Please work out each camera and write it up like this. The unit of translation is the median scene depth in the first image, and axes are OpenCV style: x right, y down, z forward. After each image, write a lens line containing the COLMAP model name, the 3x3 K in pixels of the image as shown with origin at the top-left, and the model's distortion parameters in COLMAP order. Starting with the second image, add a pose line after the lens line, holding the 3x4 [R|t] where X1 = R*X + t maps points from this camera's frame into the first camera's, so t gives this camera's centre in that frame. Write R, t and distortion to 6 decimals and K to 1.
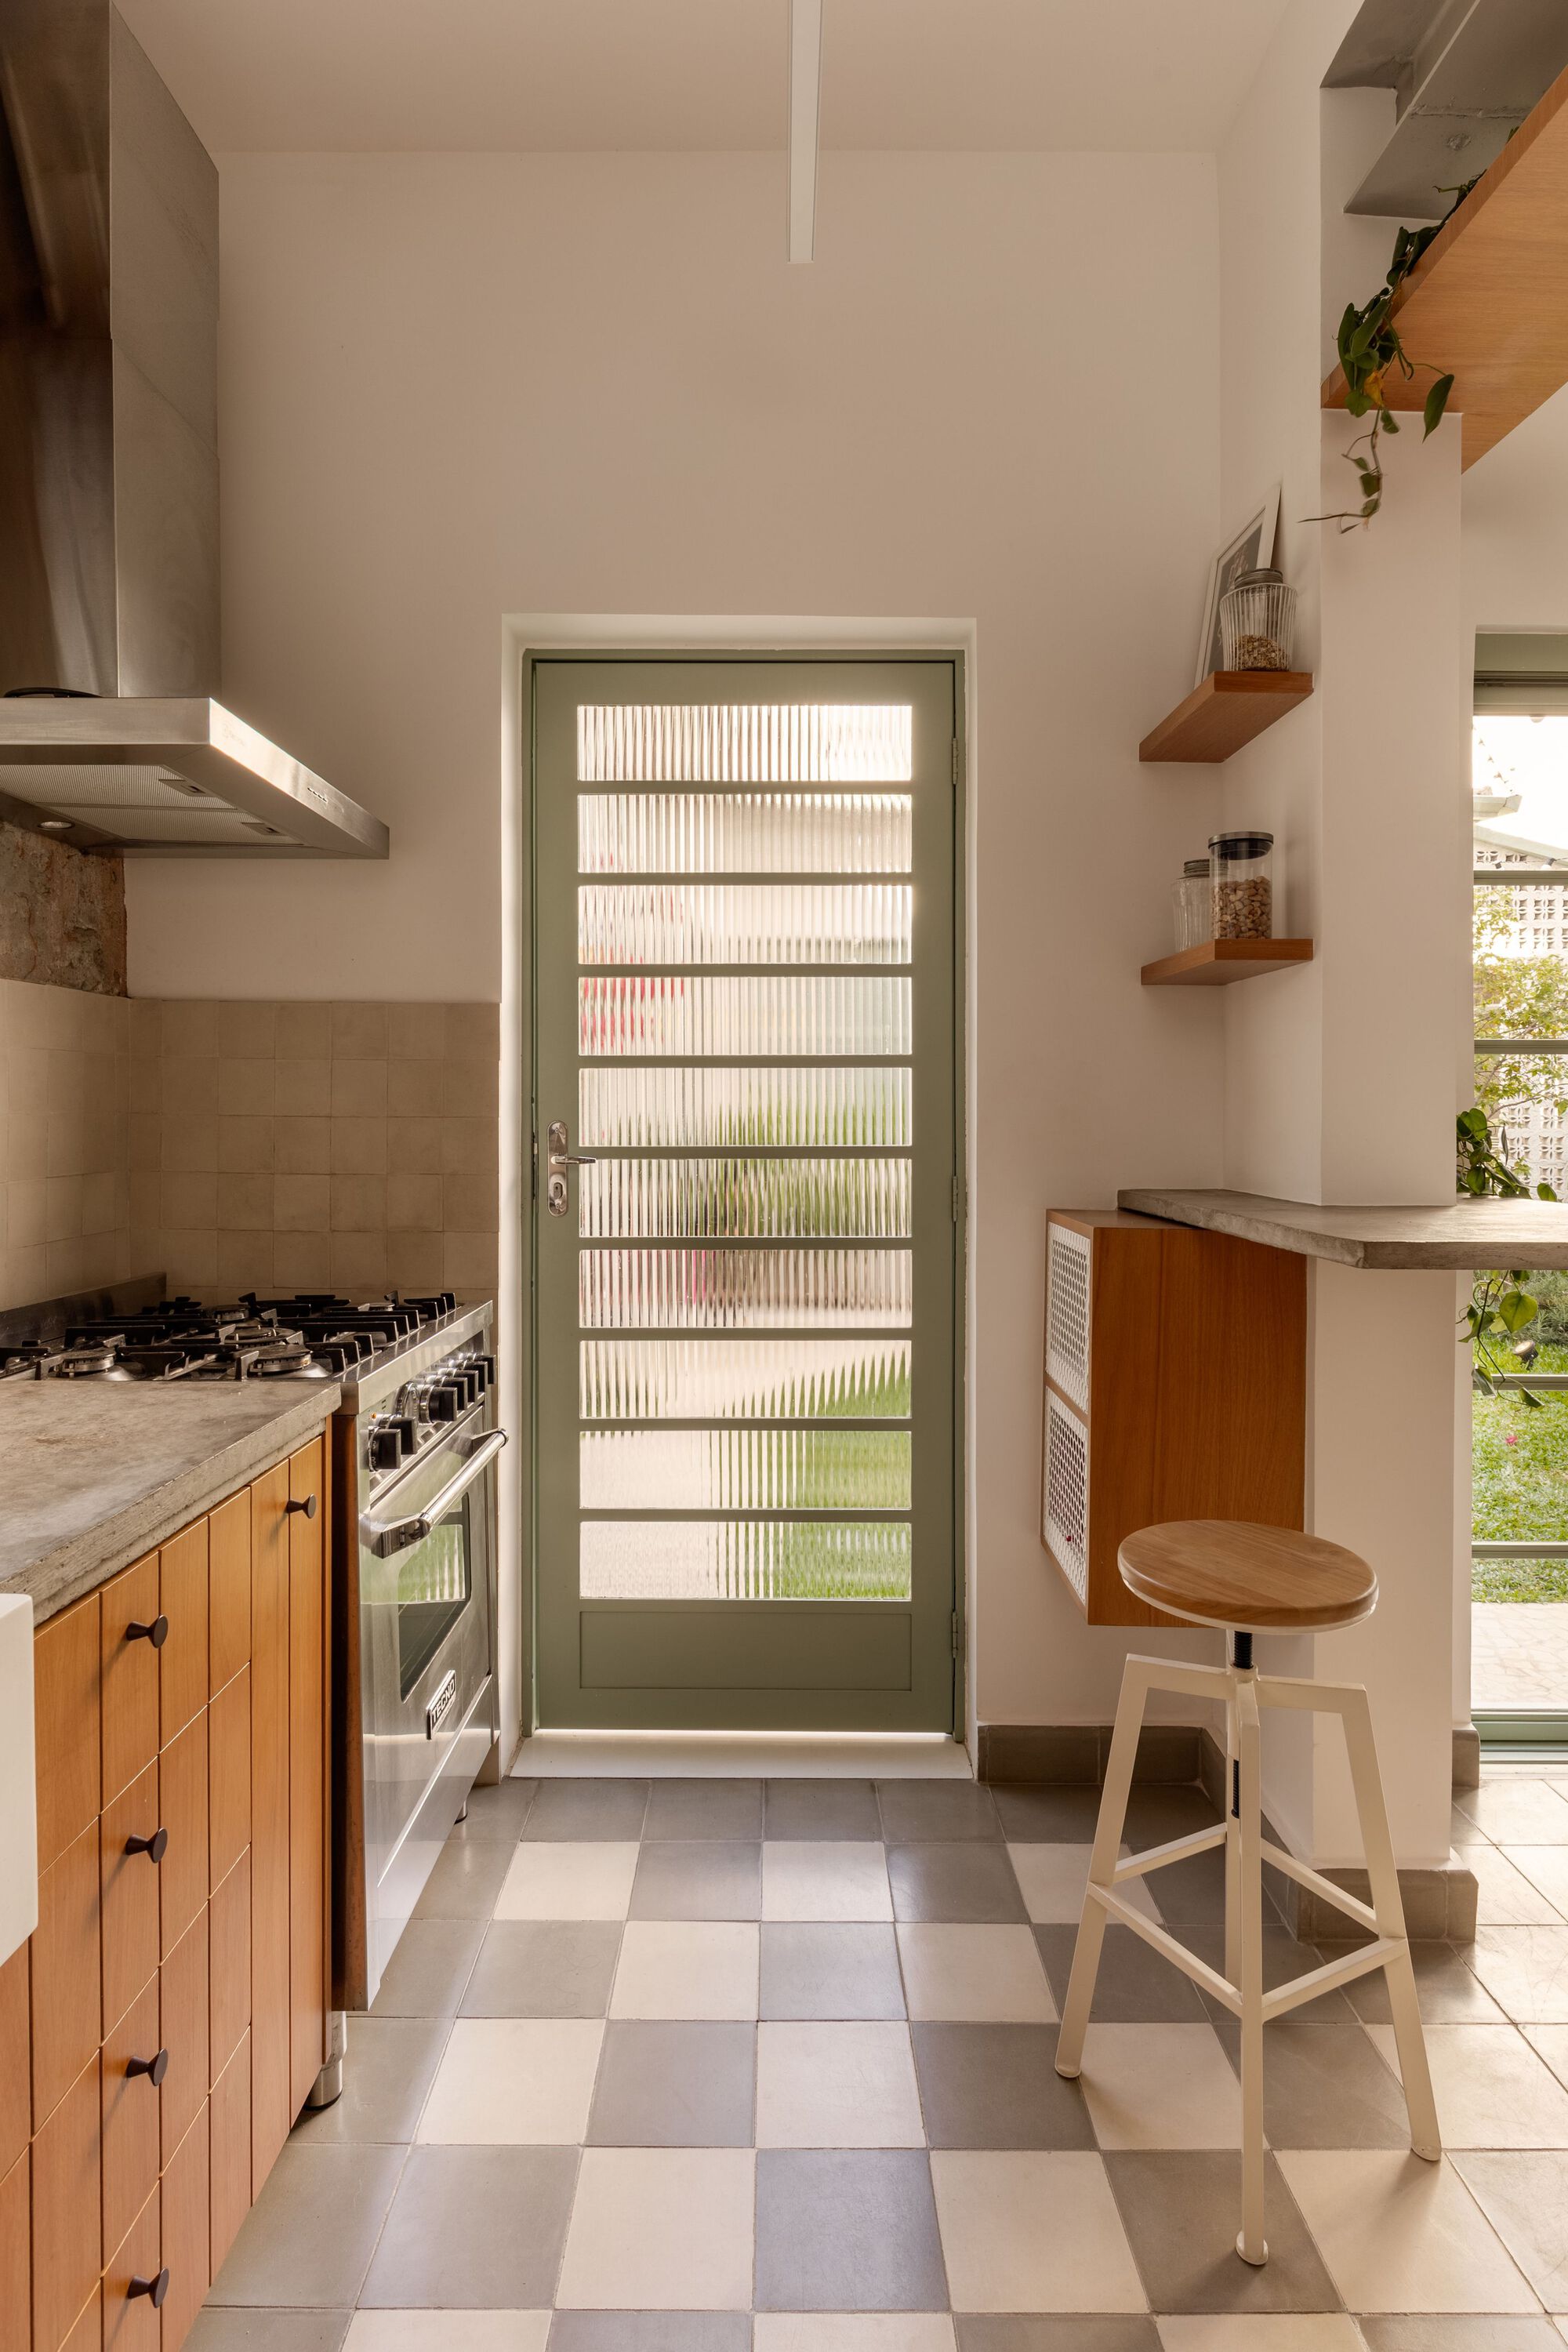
lens RADIAL K [[1302.3, 0, 791.2], [0, 1302.3, 1134.9], [0, 0, 1]] dist [0.000412, 0.000056]
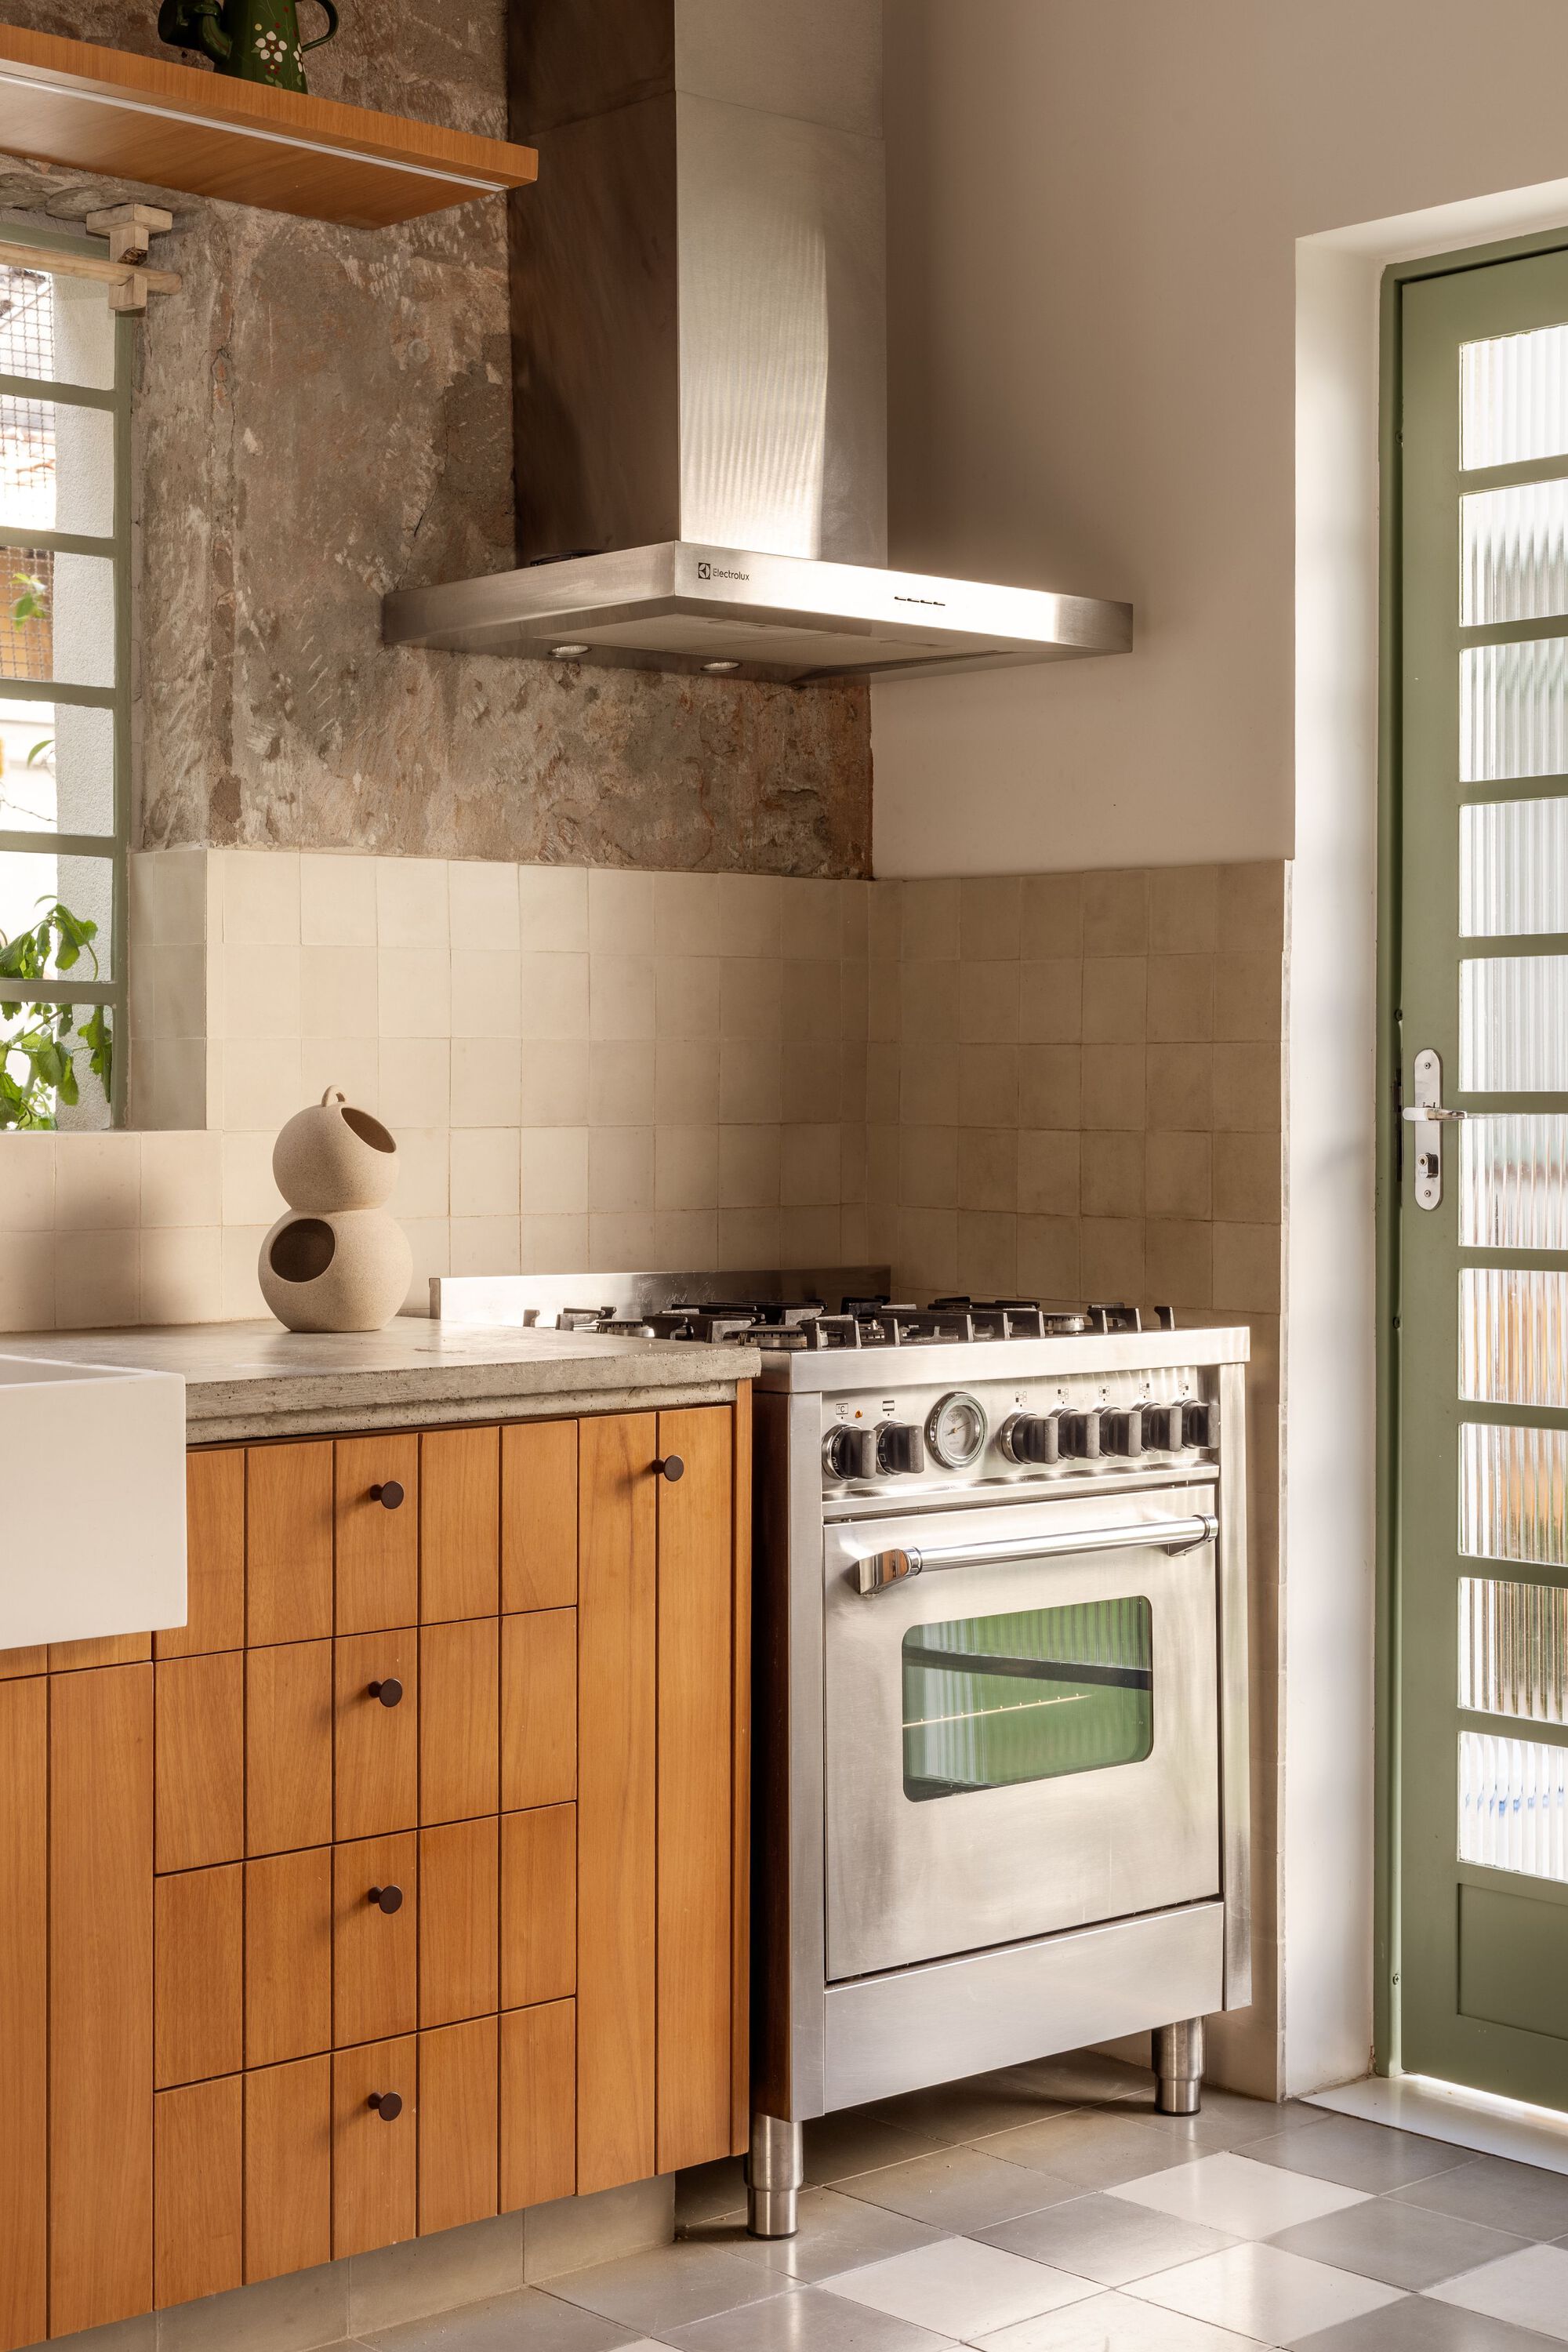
lens RADIAL K [[3542.2, 0, 782.8], [0, 3542.2, 1113.2], [0, 0, 1]] dist [-0.001719, -0.010289]
pose [[0.673762, -0.000750, -0.738948, 0.880999], [-0.007898, 0.999935, -0.008216, 0.037450], [0.738906, 0.011372, 0.673712, -0.329877]]
